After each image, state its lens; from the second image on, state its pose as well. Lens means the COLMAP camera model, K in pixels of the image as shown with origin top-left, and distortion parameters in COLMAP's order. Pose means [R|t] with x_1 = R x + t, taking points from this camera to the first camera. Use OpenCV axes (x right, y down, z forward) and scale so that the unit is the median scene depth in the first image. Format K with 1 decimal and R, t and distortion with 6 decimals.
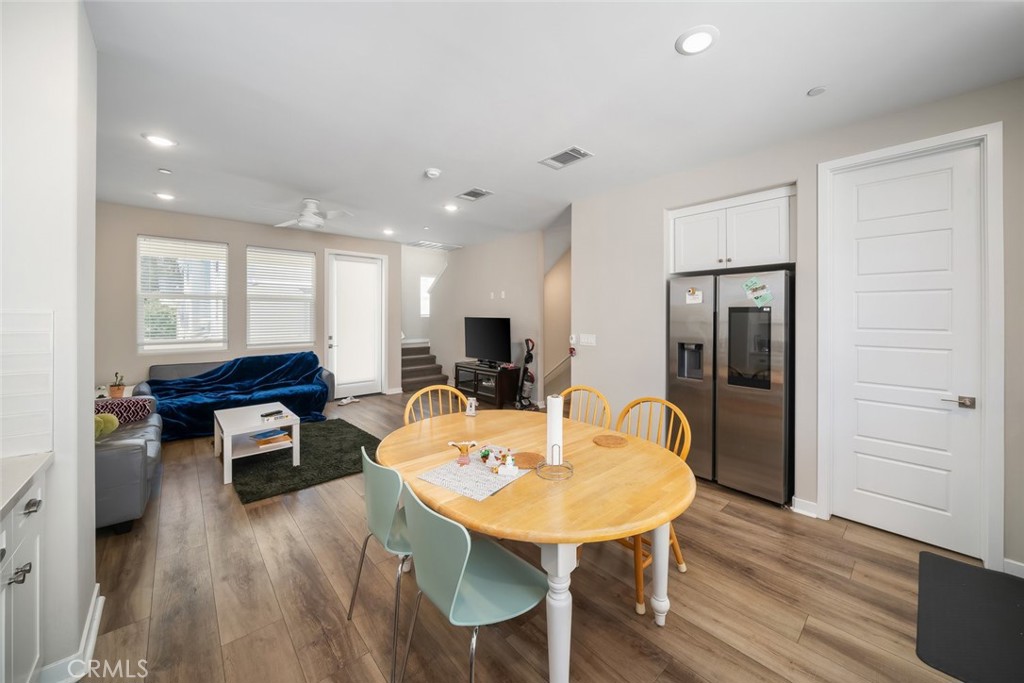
lens RADIAL K [[371.5, 0, 538.5], [0, 371.5, 316.0], [0, 0, 1]] dist [-0.009704, -0.000518]
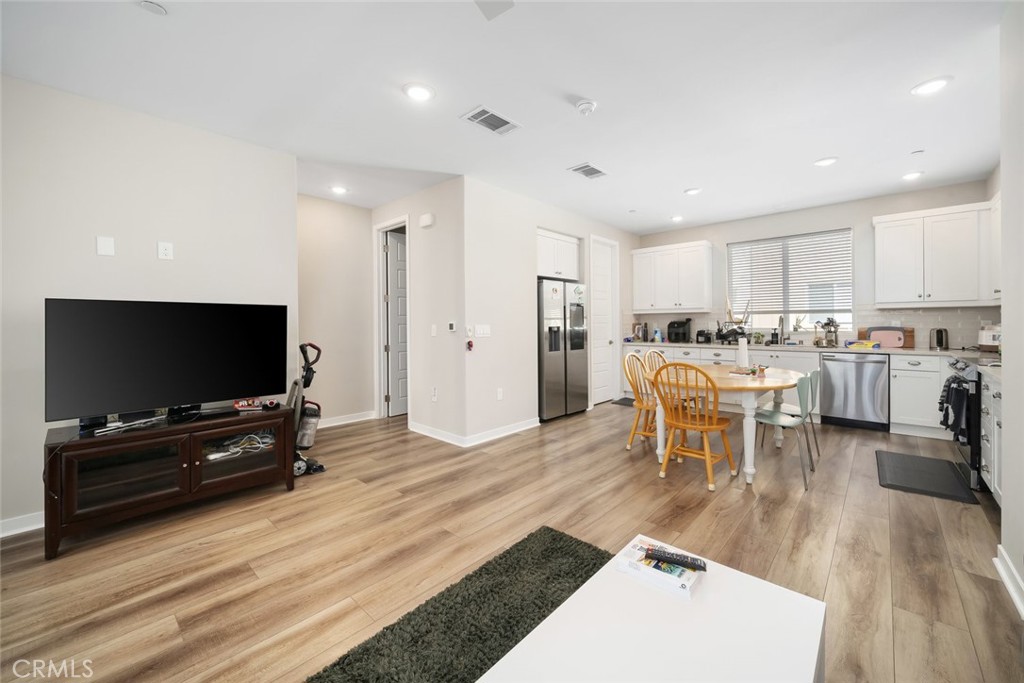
lens RADIAL K [[400.8, 0, 524.2], [0, 400.8, 320.7], [0, 0, 1]] dist [-0.000041, -0.000772]
pose [[-0.070569, 0.002830, 0.997503, -0.862321], [0.007325, 0.999970, -0.002319, 0.040146], [-0.997480, 0.007143, -0.070588, 0.933997]]
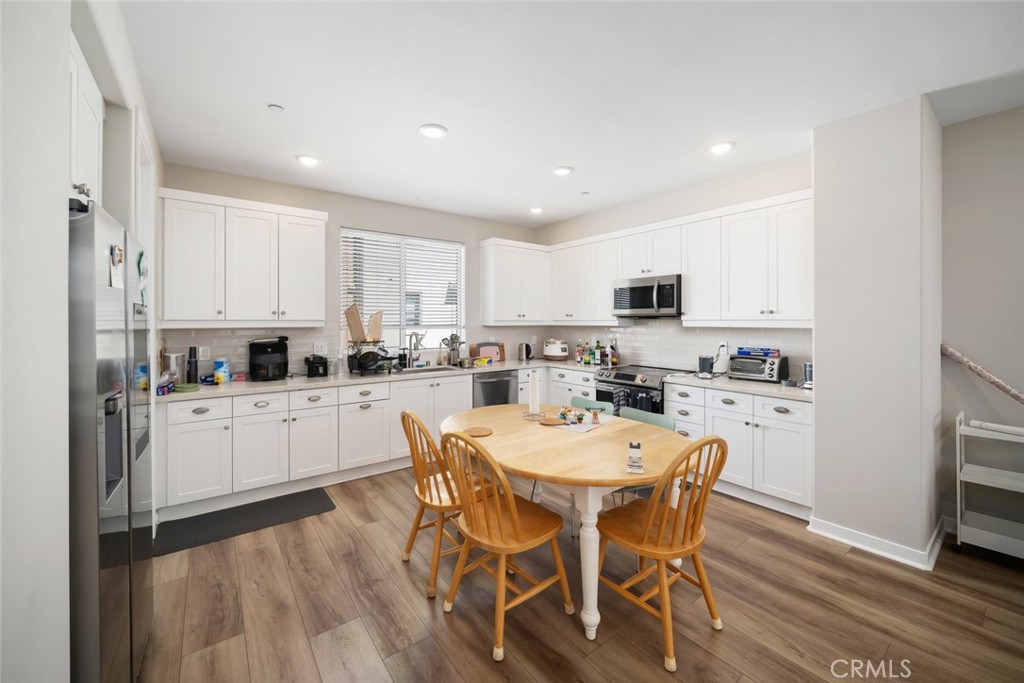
lens RADIAL K [[400.8, 0, 510.1], [0, 400.8, 320.5], [0, 0, 1]] dist [-0.000041, -0.000772]
pose [[-0.992771, -0.000113, 0.120025, -0.025064], [-0.000595, 0.999992, -0.003978, 0.001001], [-0.120023, -0.004021, -0.992763, 1.025599]]
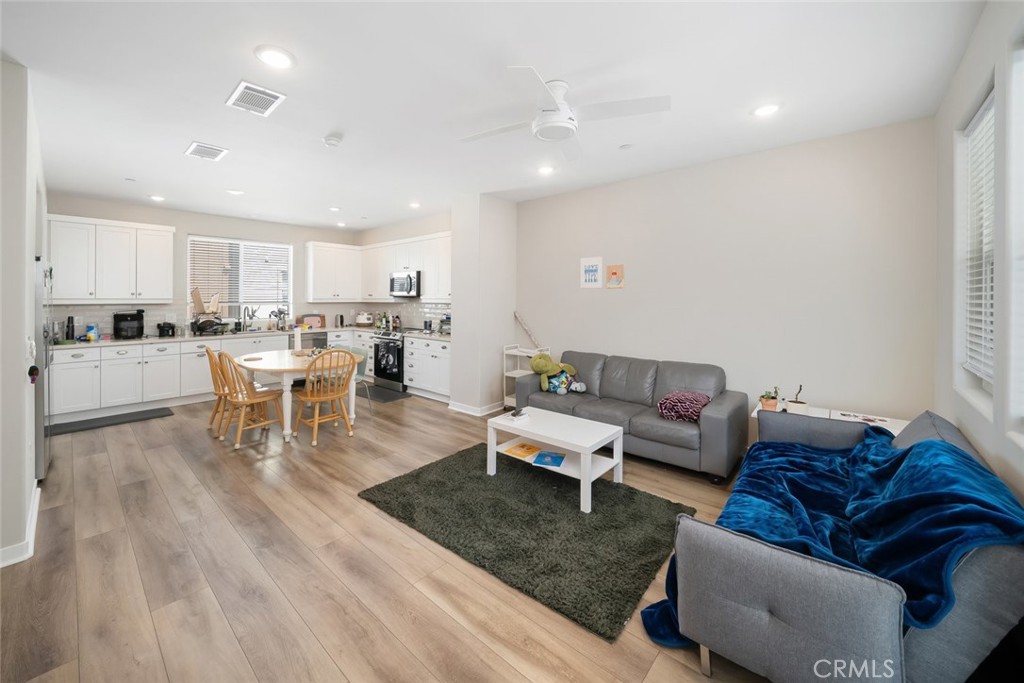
lens RADIAL K [[394.6, 0, 498.0], [0, 394.6, 295.3], [0, 0, 1]] dist [0.002104, -0.001322]
pose [[-0.997793, -0.002214, -0.066358, -0.492320], [-0.001713, 0.999970, -0.007602, -0.006307], [0.066373, -0.007471, -0.997767, 1.562802]]
